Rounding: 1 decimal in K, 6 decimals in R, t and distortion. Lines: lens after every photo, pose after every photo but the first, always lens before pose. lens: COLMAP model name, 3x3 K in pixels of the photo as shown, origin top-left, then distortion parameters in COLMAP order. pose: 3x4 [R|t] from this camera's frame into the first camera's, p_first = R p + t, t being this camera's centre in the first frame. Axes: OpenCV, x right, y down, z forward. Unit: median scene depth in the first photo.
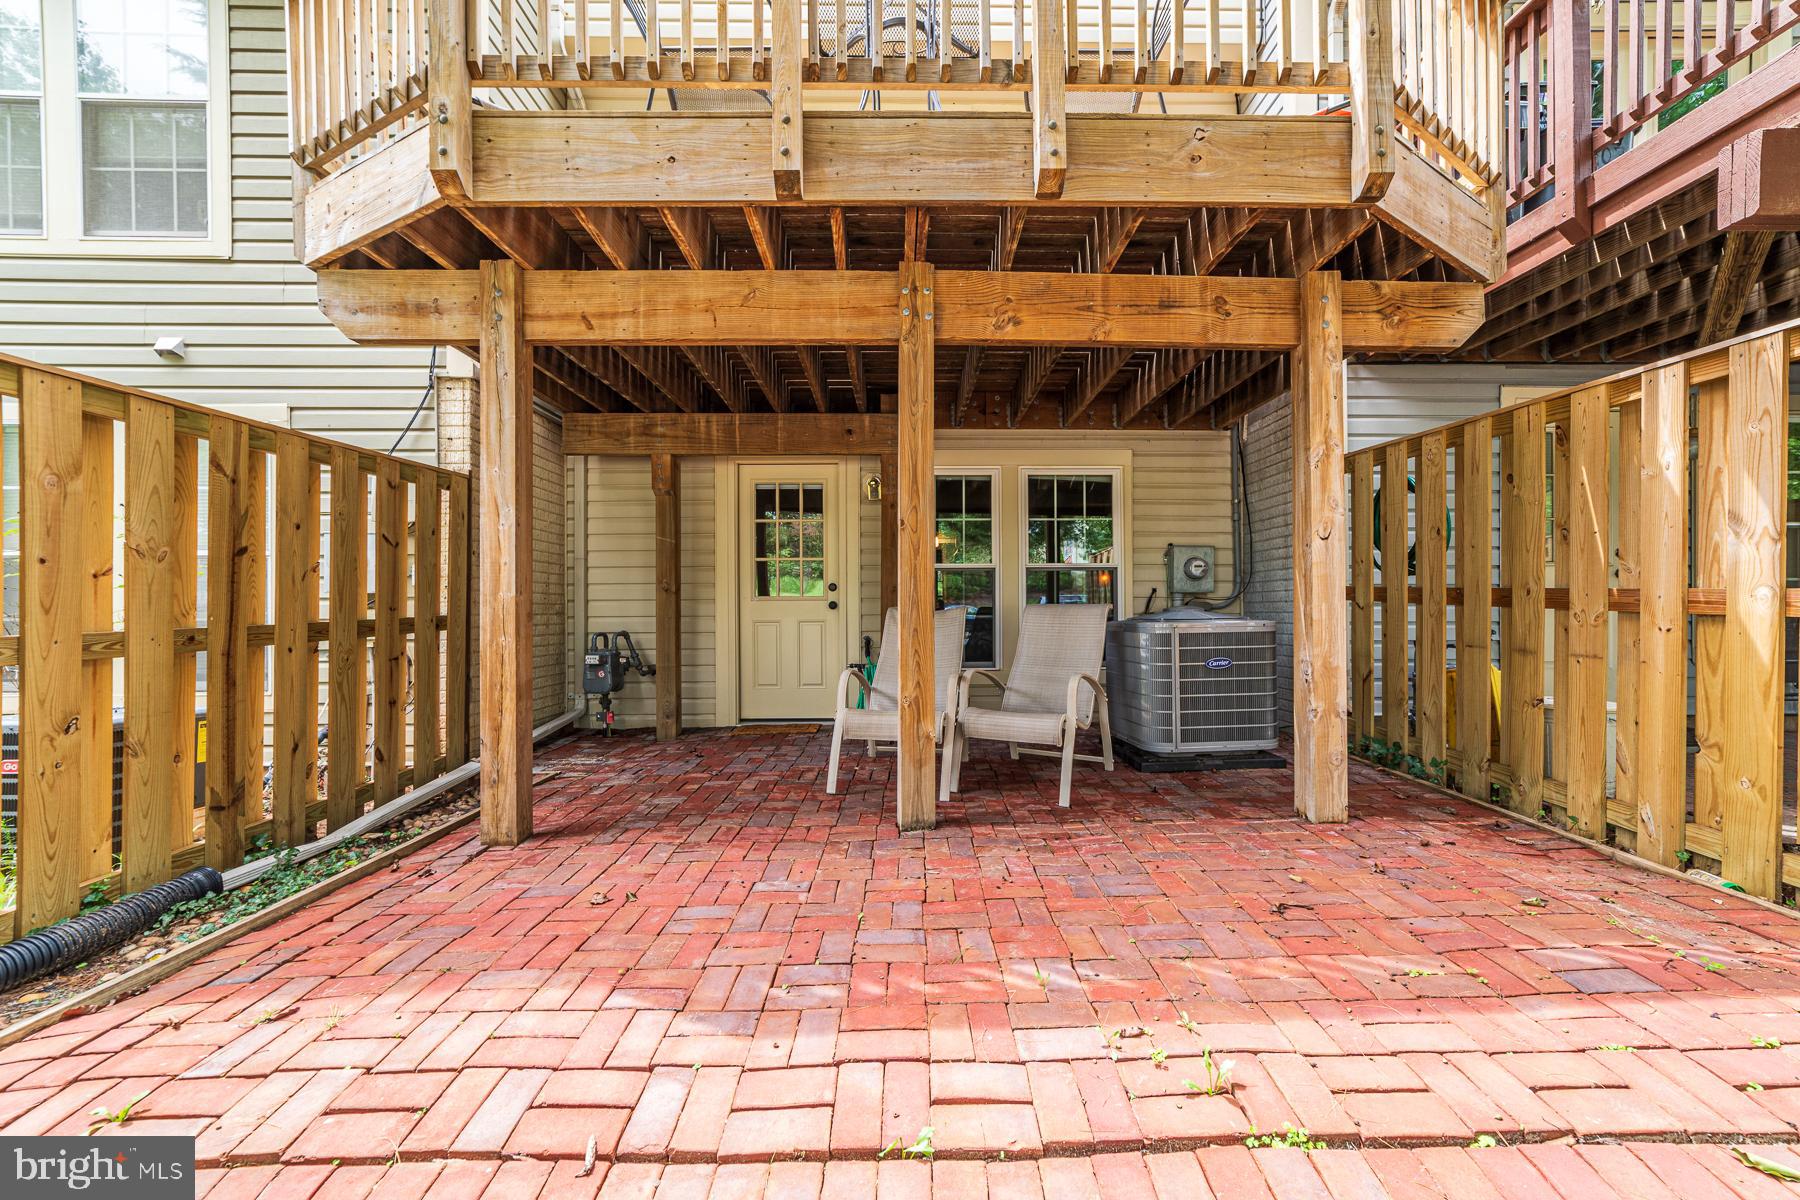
lens RADIAL K [[709.5, 0, 894.7], [0, 709.5, 587.6], [0, 0, 1]] dist [-0.005748, 0.004751]
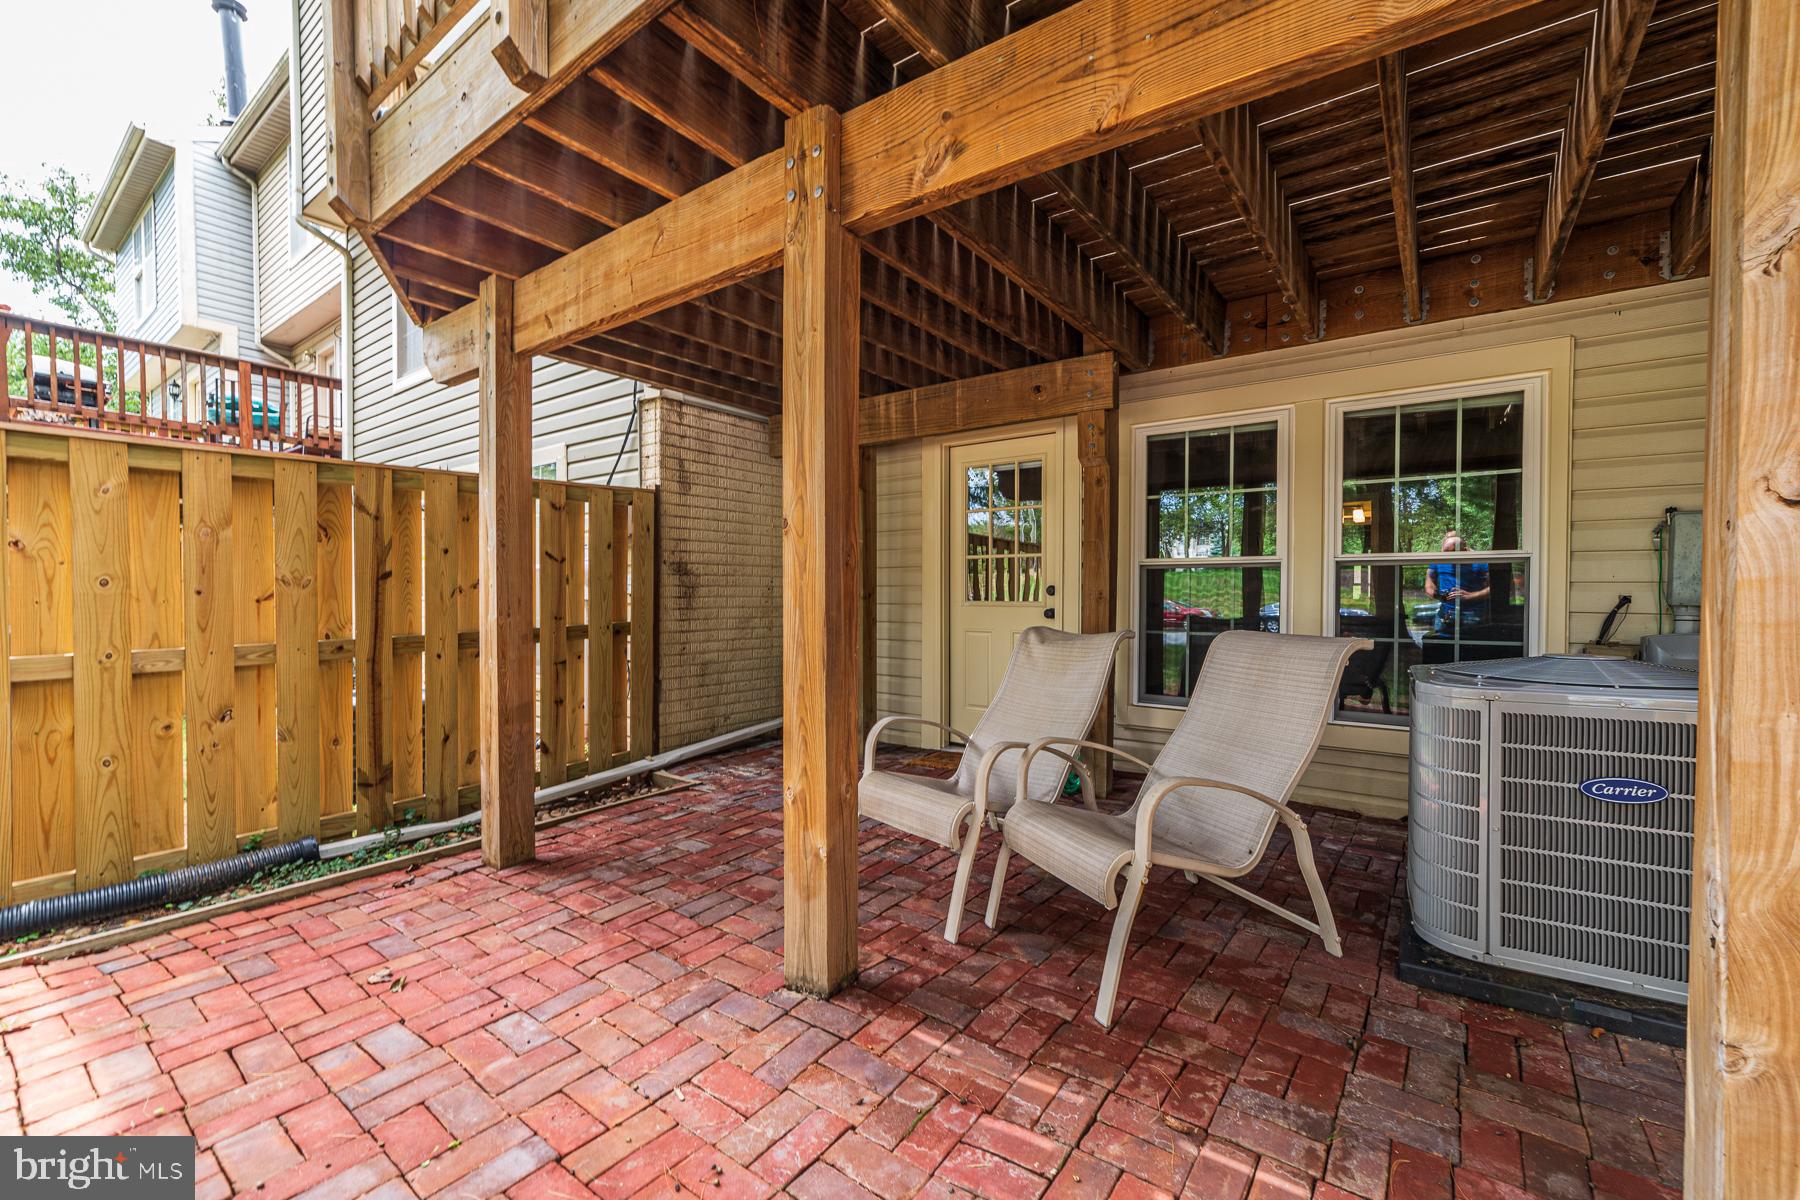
lens RADIAL K [[709.5, 0, 880.5], [0, 709.5, 595.0], [0, 0, 1]] dist [-0.005748, 0.004751]
pose [[0.805410, 0.008346, -0.592660, 0.456296], [0.011522, 0.999491, 0.029734, -0.042322], [0.592607, -0.030777, 0.804904, 0.504359]]
